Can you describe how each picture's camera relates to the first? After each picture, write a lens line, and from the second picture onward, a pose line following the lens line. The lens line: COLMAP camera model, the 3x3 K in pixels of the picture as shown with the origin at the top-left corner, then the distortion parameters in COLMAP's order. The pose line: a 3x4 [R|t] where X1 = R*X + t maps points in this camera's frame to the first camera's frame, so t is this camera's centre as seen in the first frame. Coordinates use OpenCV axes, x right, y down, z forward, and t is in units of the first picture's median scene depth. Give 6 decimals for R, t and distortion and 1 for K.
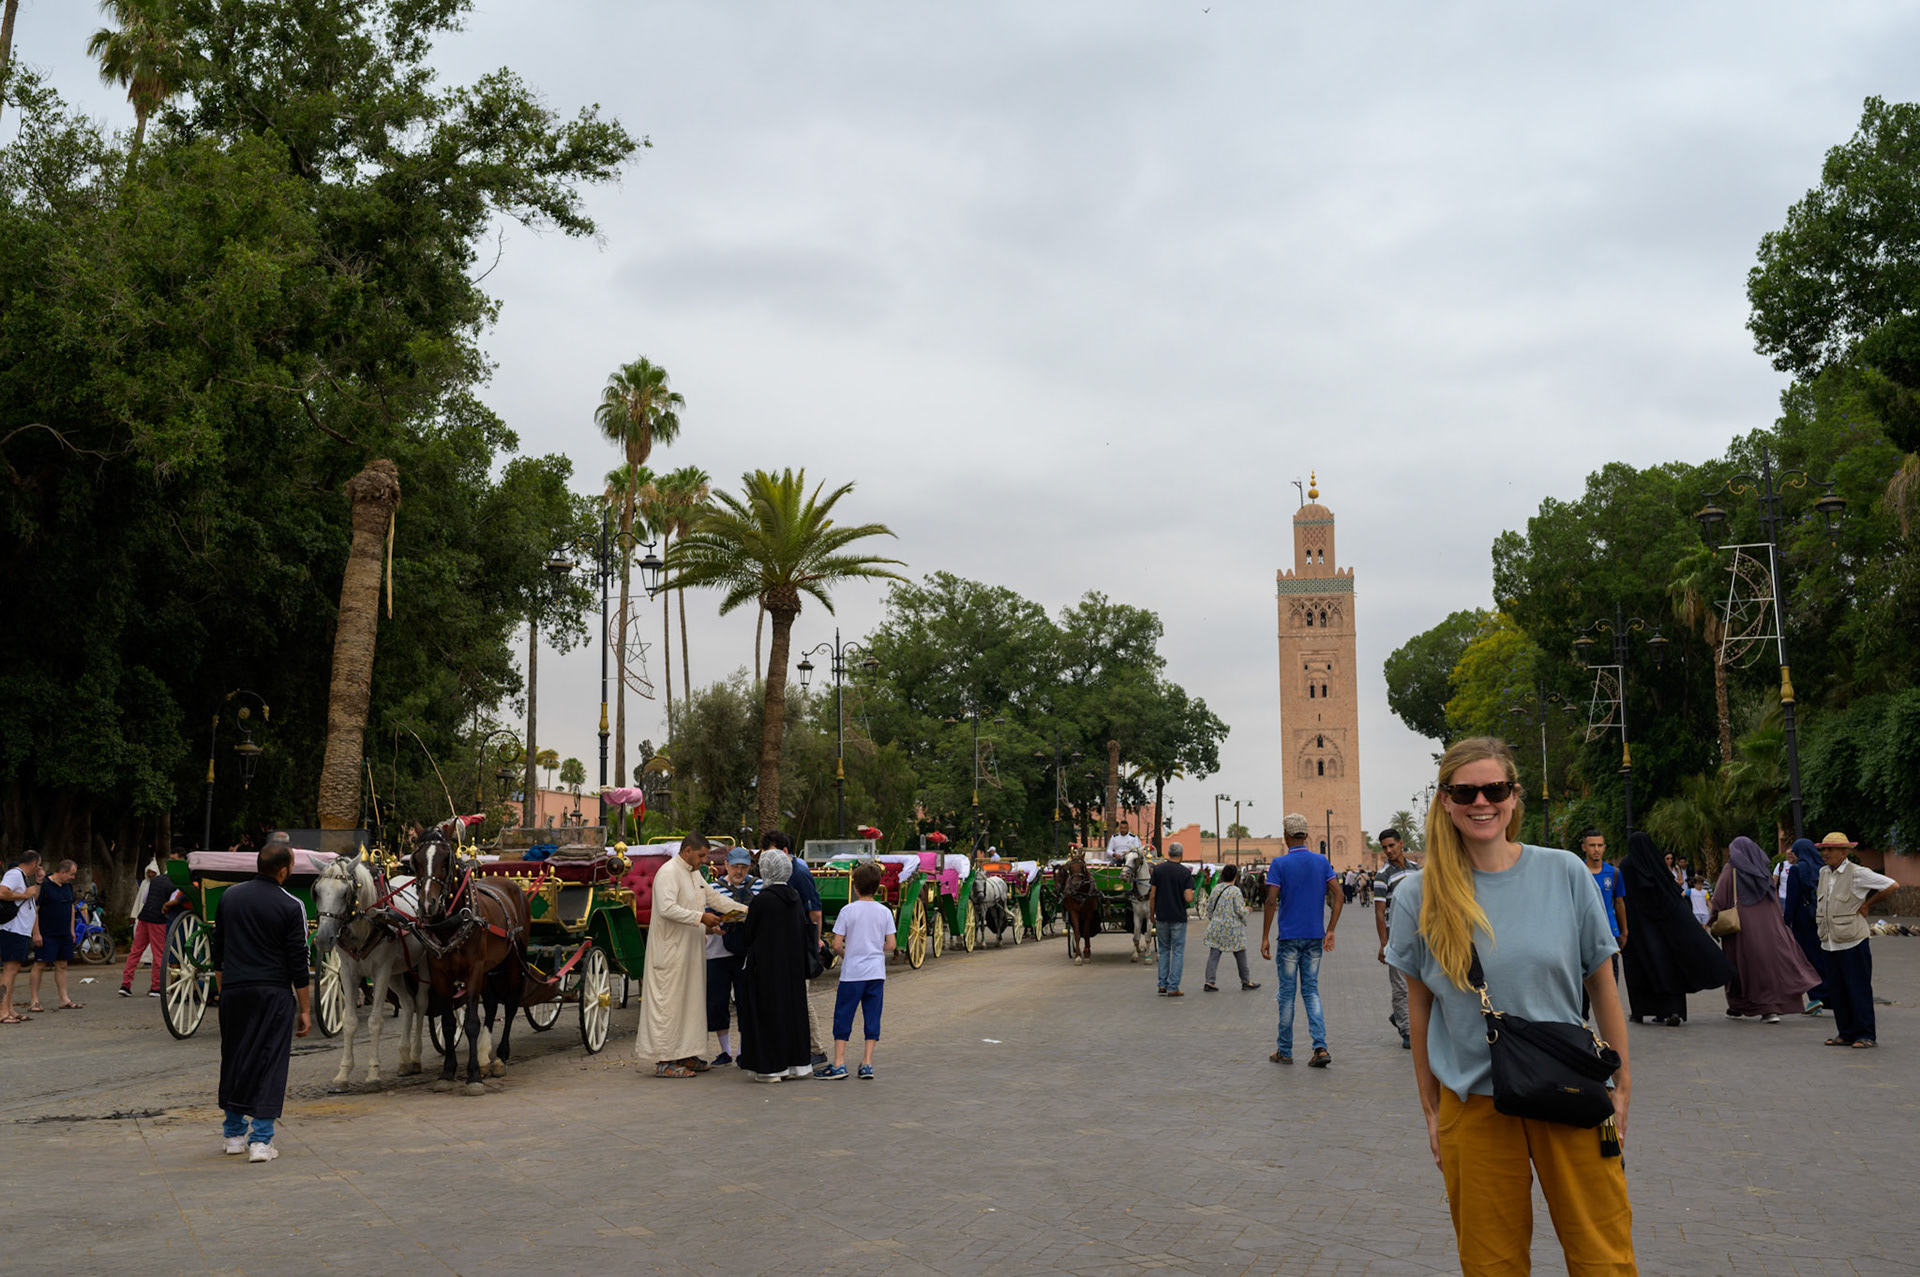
lens RADIAL K [[1811.0, 0, 960.0], [0, 1811.0, 638.5], [0, 0, 1]] dist [-0.001121, 0.000564]
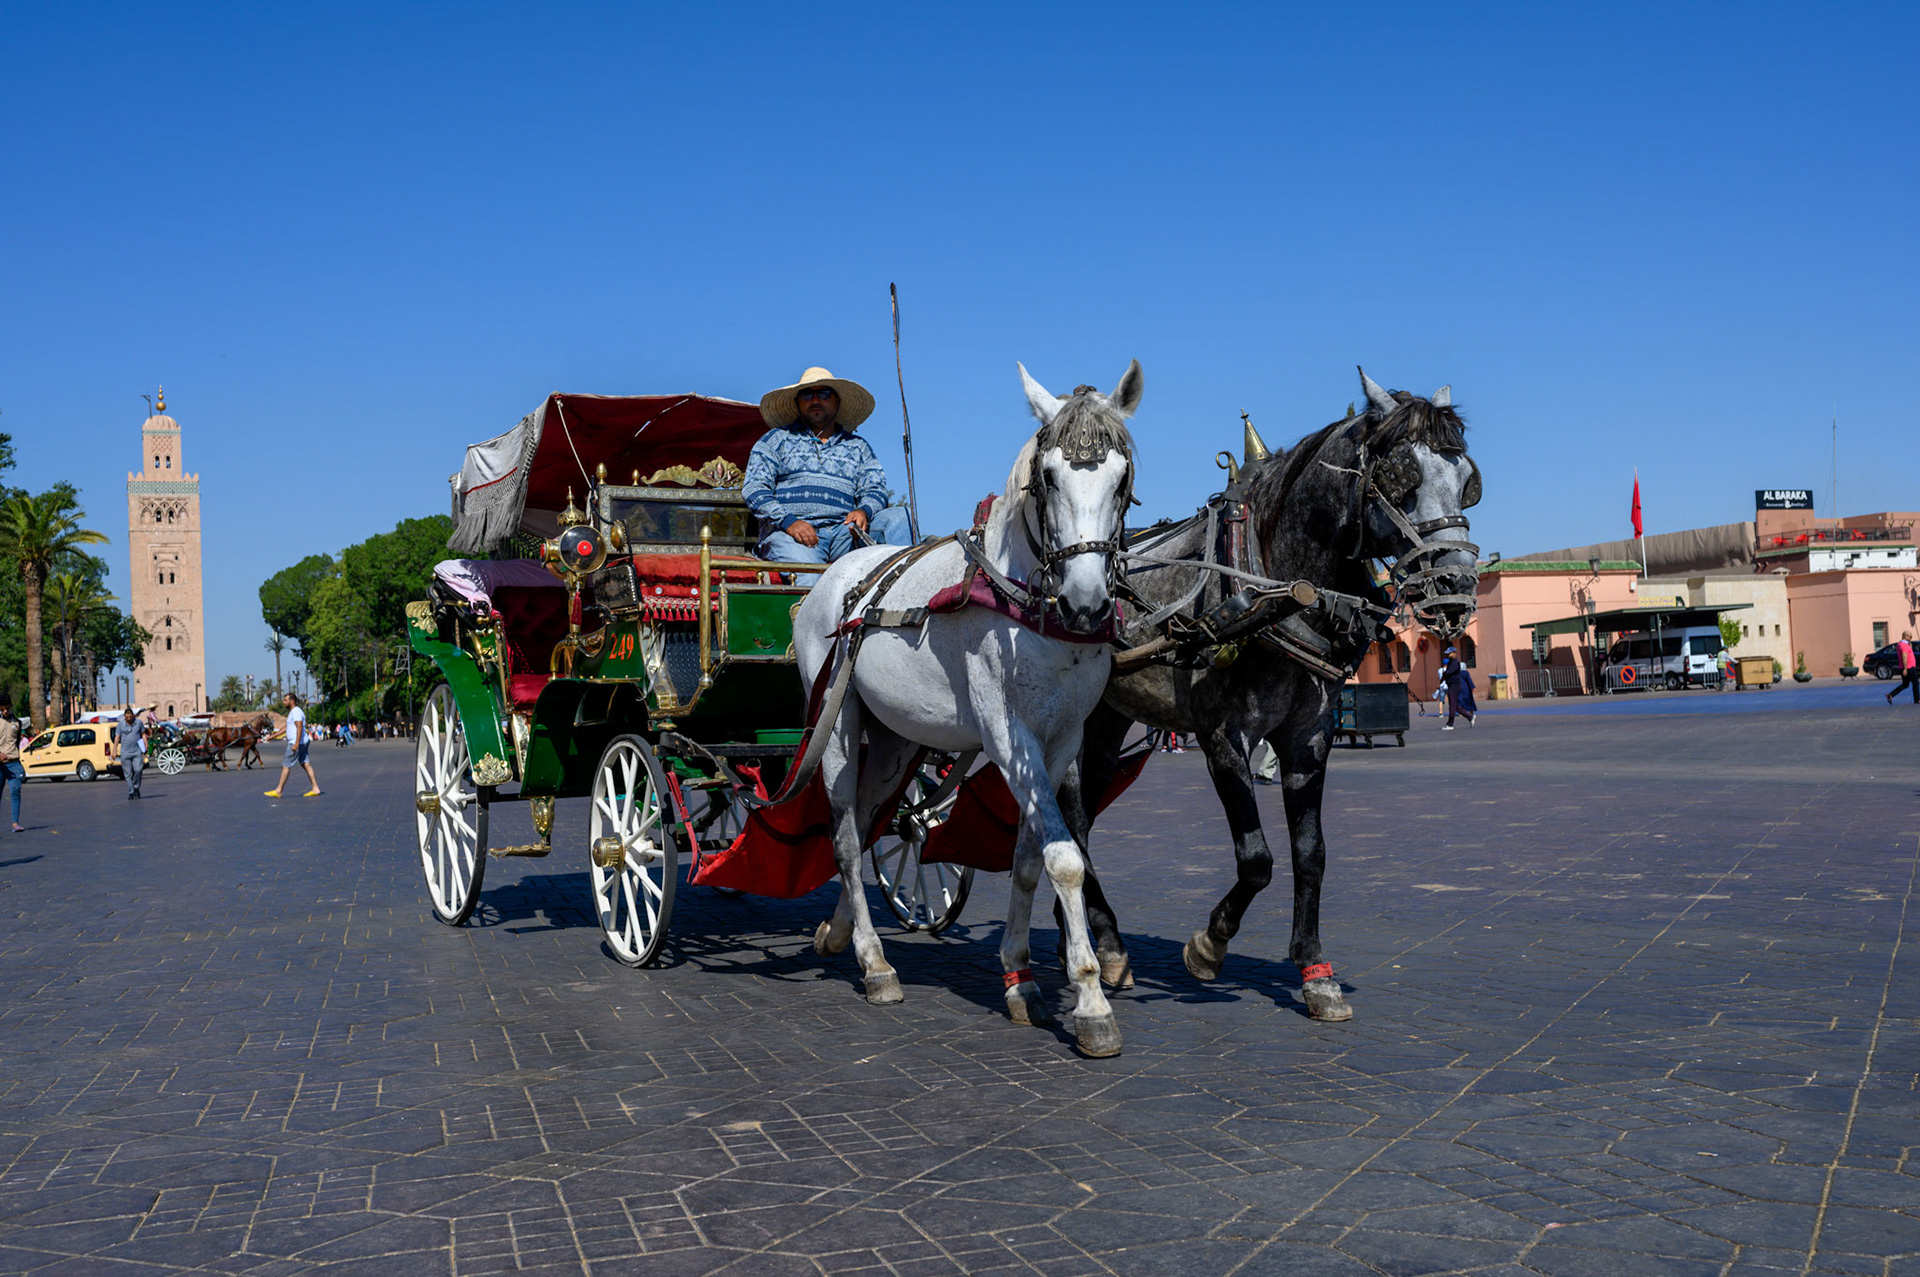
lens RADIAL K [[1811.0, 0, 960.0], [0, 1811.0, 638.5], [0, 0, 1]] dist [-0.001121, 0.000564]
pose [[0.804006, -0.014817, 0.594436, -0.086941], [-0.034007, 0.996907, 0.070846, -0.032666], [-0.593647, -0.077176, 0.801016, -0.248006]]
